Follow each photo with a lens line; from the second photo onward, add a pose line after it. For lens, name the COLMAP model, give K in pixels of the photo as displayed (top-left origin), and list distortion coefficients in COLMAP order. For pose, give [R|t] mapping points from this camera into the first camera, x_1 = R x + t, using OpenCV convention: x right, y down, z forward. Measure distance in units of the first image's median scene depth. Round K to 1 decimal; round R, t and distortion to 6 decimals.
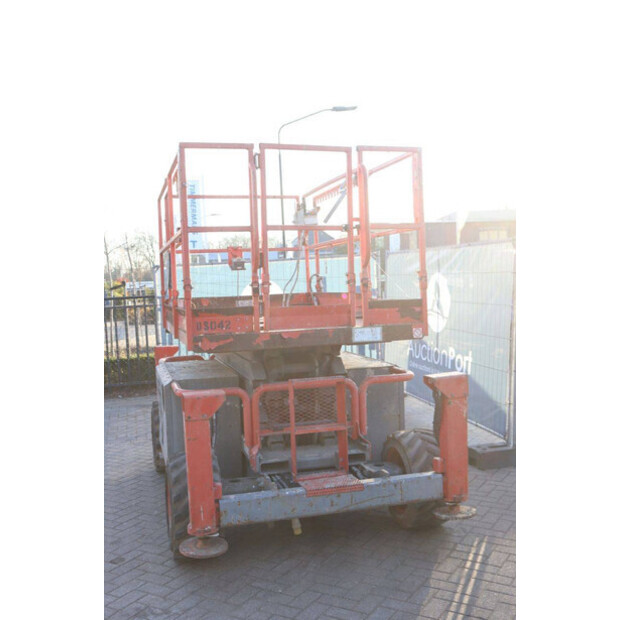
lens RADIAL K [[753.3, 0, 310.0], [0, 753.3, 310.0], [0, 0, 1]] dist [0.000147, 0.070705]
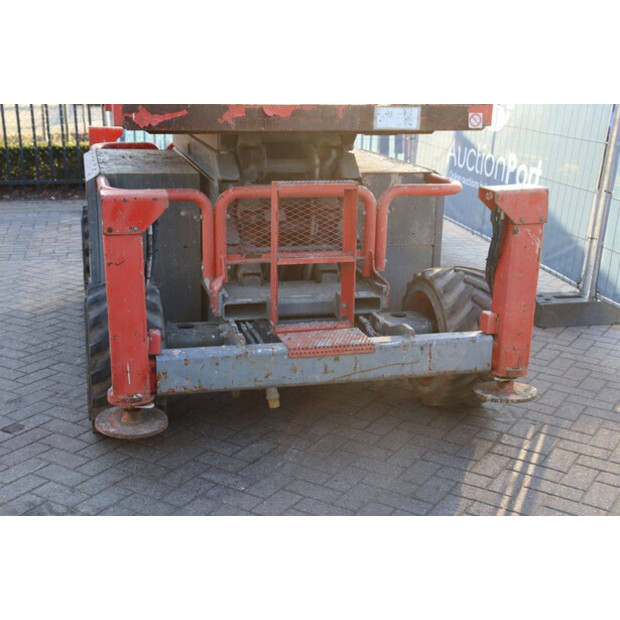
lens RADIAL K [[980.7, 0, 310.0], [0, 980.7, 310.0], [0, 0, 1]] dist [0.006880, 0.038375]
pose [[0.998294, 0.058243, 0.004135, 0.007668], [-0.057811, 0.975998, 0.209967, 0.020209], [0.008194, -0.209848, 0.977700, 0.142256]]
